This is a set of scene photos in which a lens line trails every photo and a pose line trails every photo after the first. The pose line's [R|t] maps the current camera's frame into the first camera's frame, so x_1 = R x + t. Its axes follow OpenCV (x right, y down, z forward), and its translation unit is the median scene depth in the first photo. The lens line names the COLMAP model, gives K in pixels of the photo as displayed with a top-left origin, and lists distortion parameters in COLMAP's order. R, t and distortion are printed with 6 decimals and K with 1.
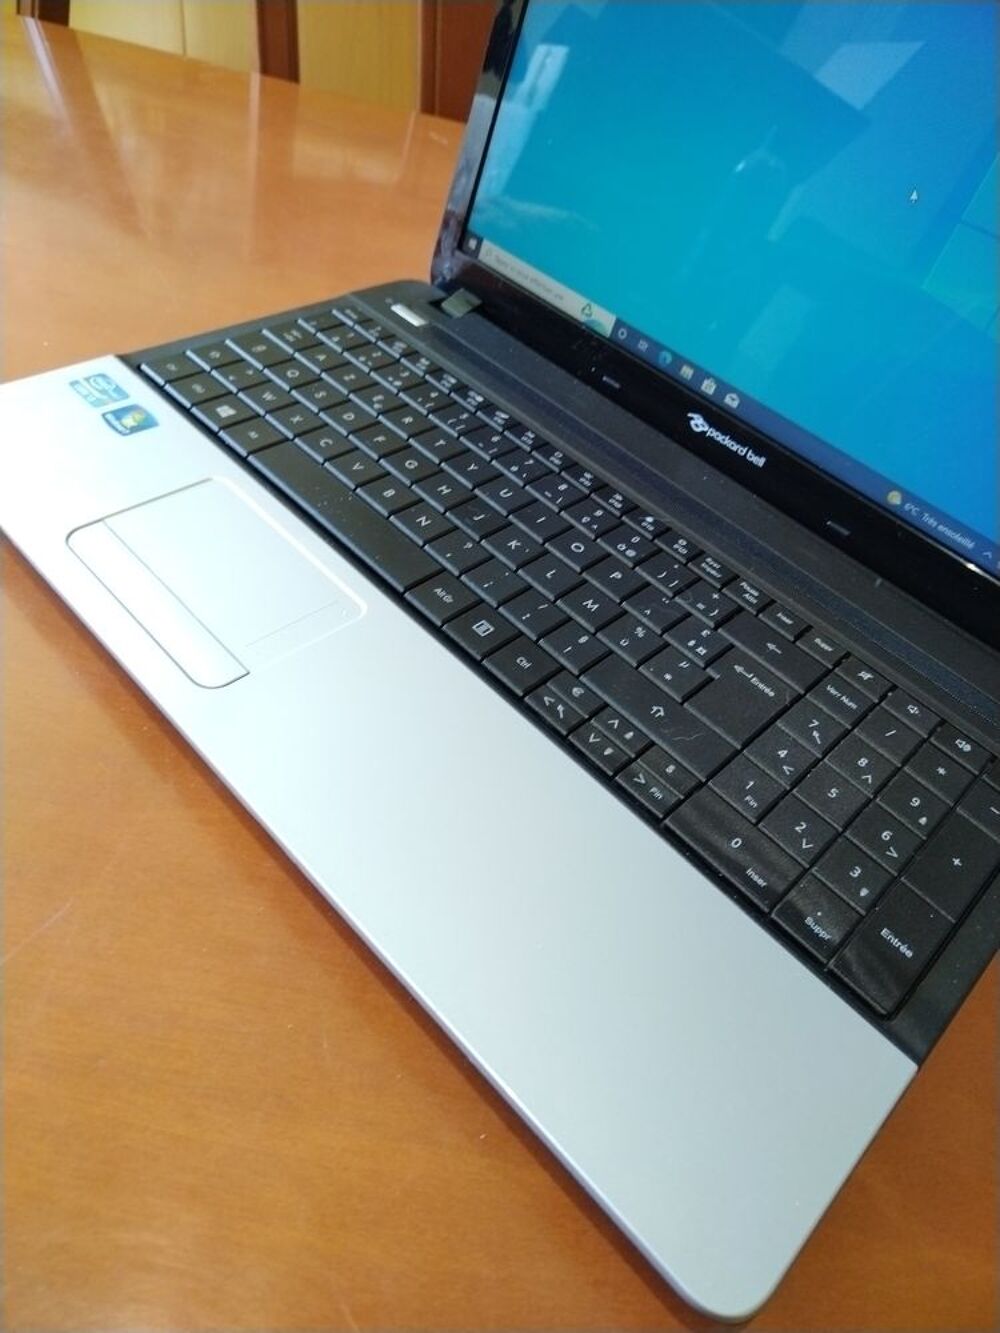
lens RADIAL K [[931.5, 0, 500.0], [0, 931.5, 666.5], [0, 0, 1]] dist [-0.008991, -0.002878]
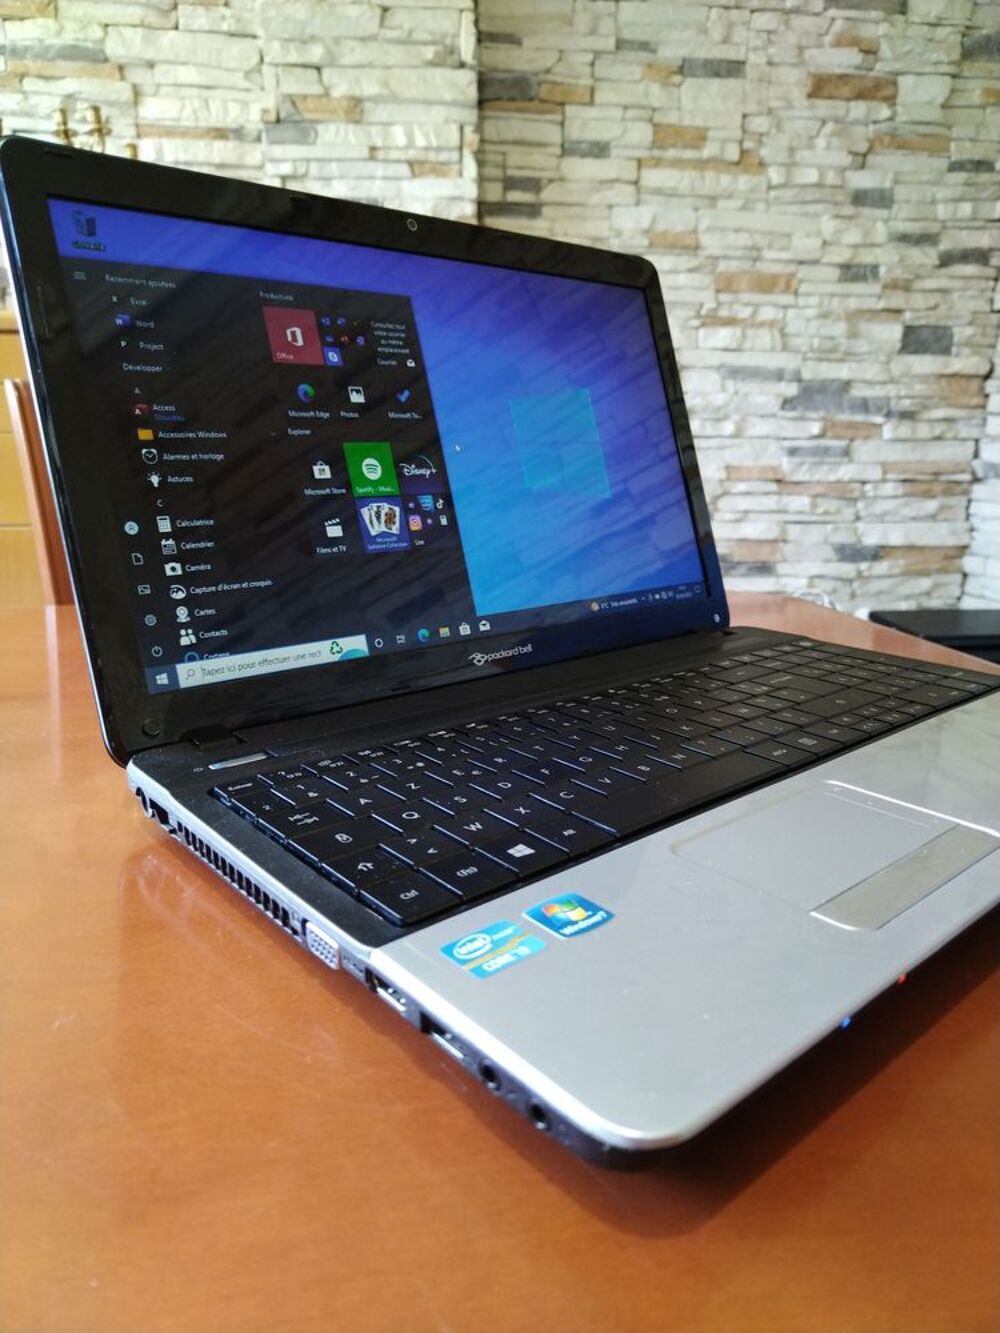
lens RADIAL K [[903.7, 0, 487.6], [0, 903.7, 677.3], [0, 0, 1]] dist [-0.023686, -0.002516]
pose [[0.073530, -0.403772, 0.911900, -0.868482], [0.733864, 0.641064, 0.224677, -0.530193], [-0.675305, 0.652691, 0.343451, 0.689043]]
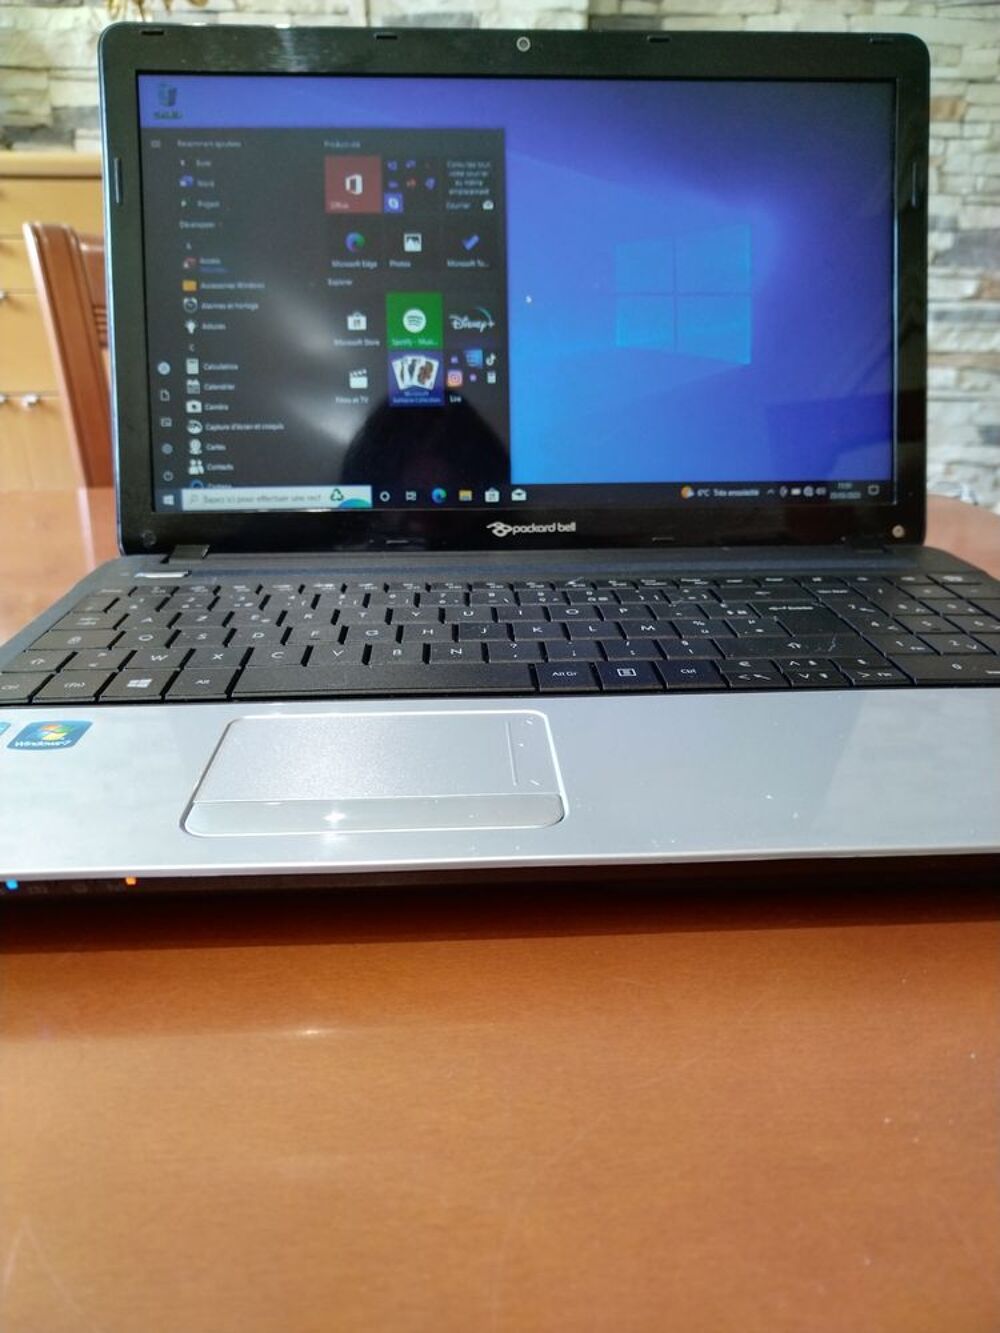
lens RADIAL K [[910.2, 0, 500.0], [0, 910.2, 666.5], [0, 0, 1]] dist [-0.020645, 0.004787]
pose [[0.654708, -0.423810, 0.625893, -0.559088], [0.618502, 0.776368, -0.121276, -0.012136], [-0.434525, 0.466517, 0.770422, 0.289596]]
